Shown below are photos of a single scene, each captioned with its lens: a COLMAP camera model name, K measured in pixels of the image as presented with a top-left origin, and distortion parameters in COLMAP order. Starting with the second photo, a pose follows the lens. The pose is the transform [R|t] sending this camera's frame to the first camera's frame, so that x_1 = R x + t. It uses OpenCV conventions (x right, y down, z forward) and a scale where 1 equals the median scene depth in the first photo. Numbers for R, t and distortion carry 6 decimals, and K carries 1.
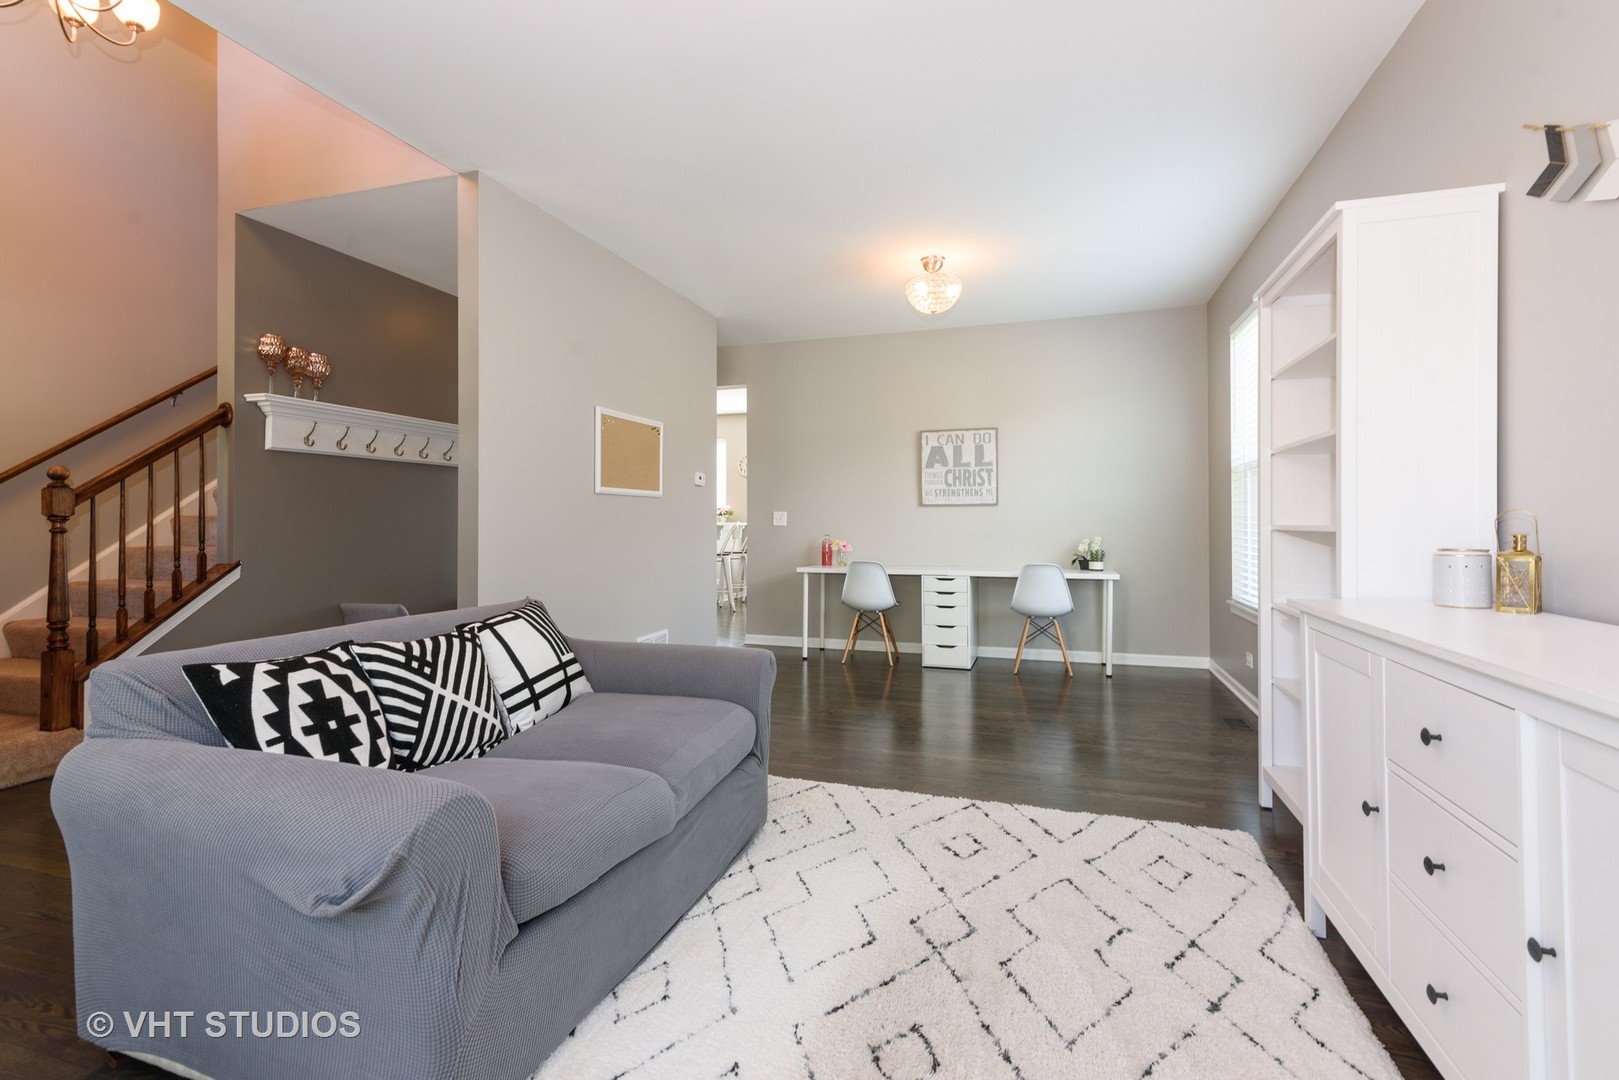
lens RADIAL K [[748.5, 0, 800.3], [0, 748.5, 529.6], [0, 0, 1]] dist [0.001069, -0.000914]
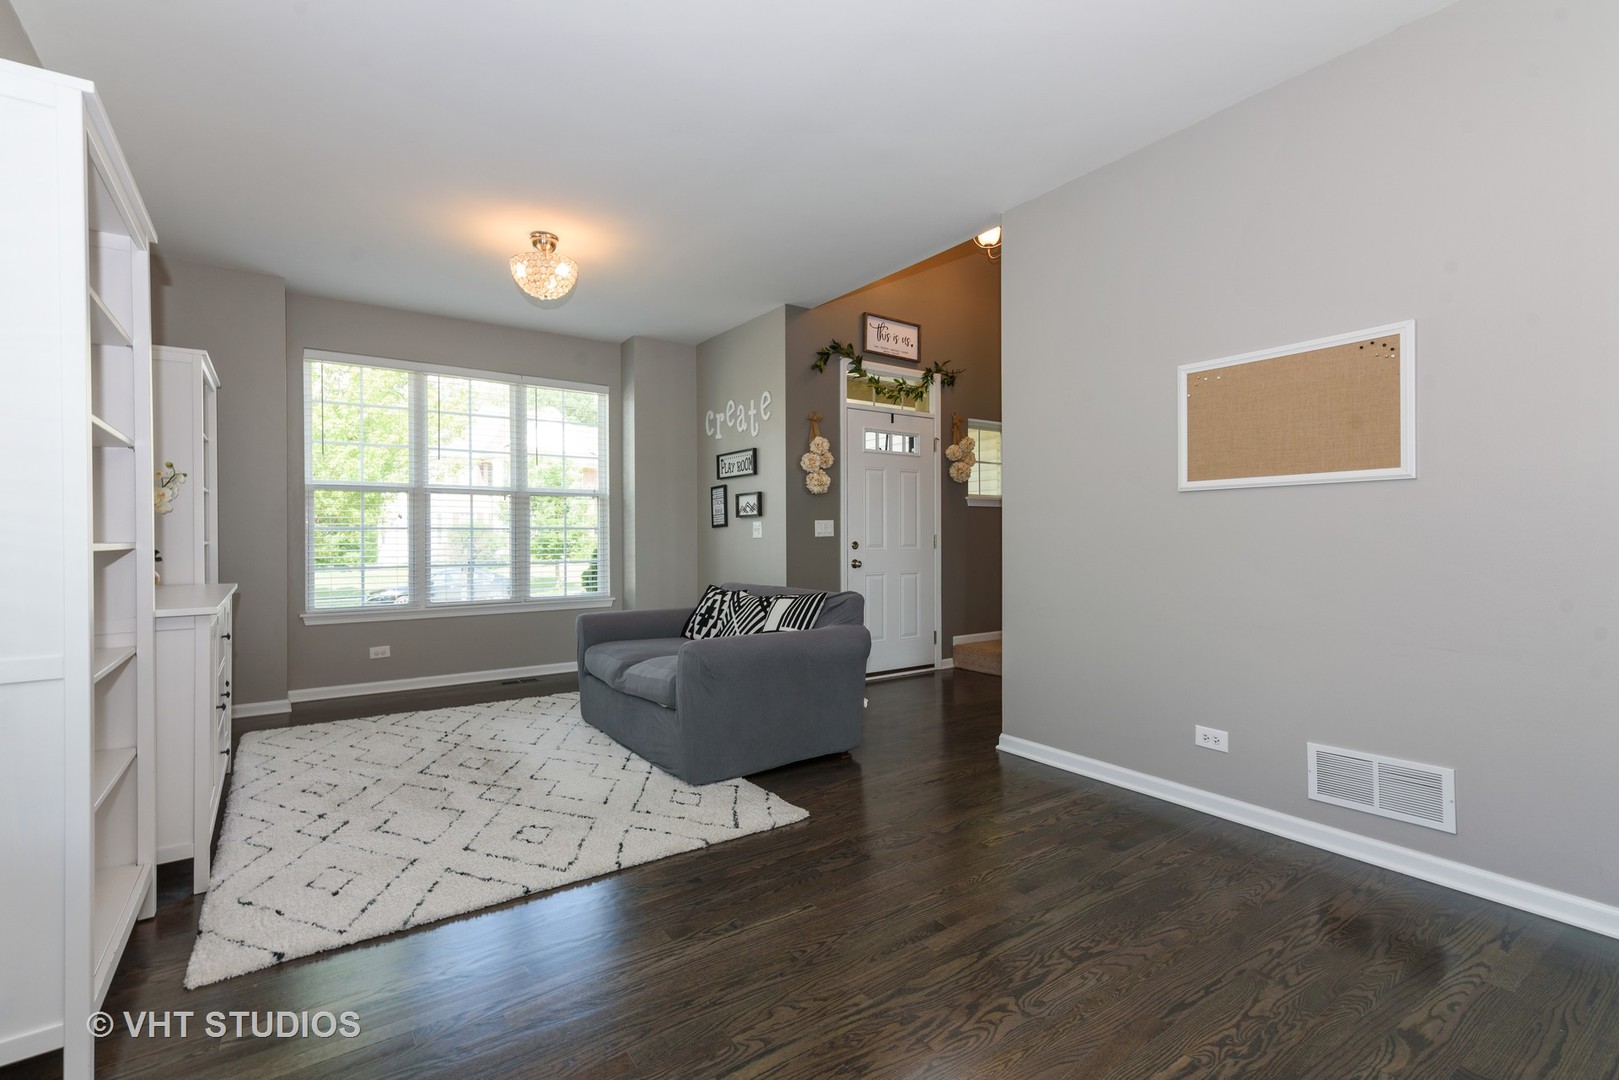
lens RADIAL K [[748.5, 0, 807.0], [0, 748.5, 535.3], [0, 0, 1]] dist [0.001069, -0.000914]
pose [[-0.597437, 0.003963, -0.801906, 0.874610], [-0.004528, 0.999955, 0.008314, -0.020467], [0.801903, 0.008598, -0.597392, 2.019531]]
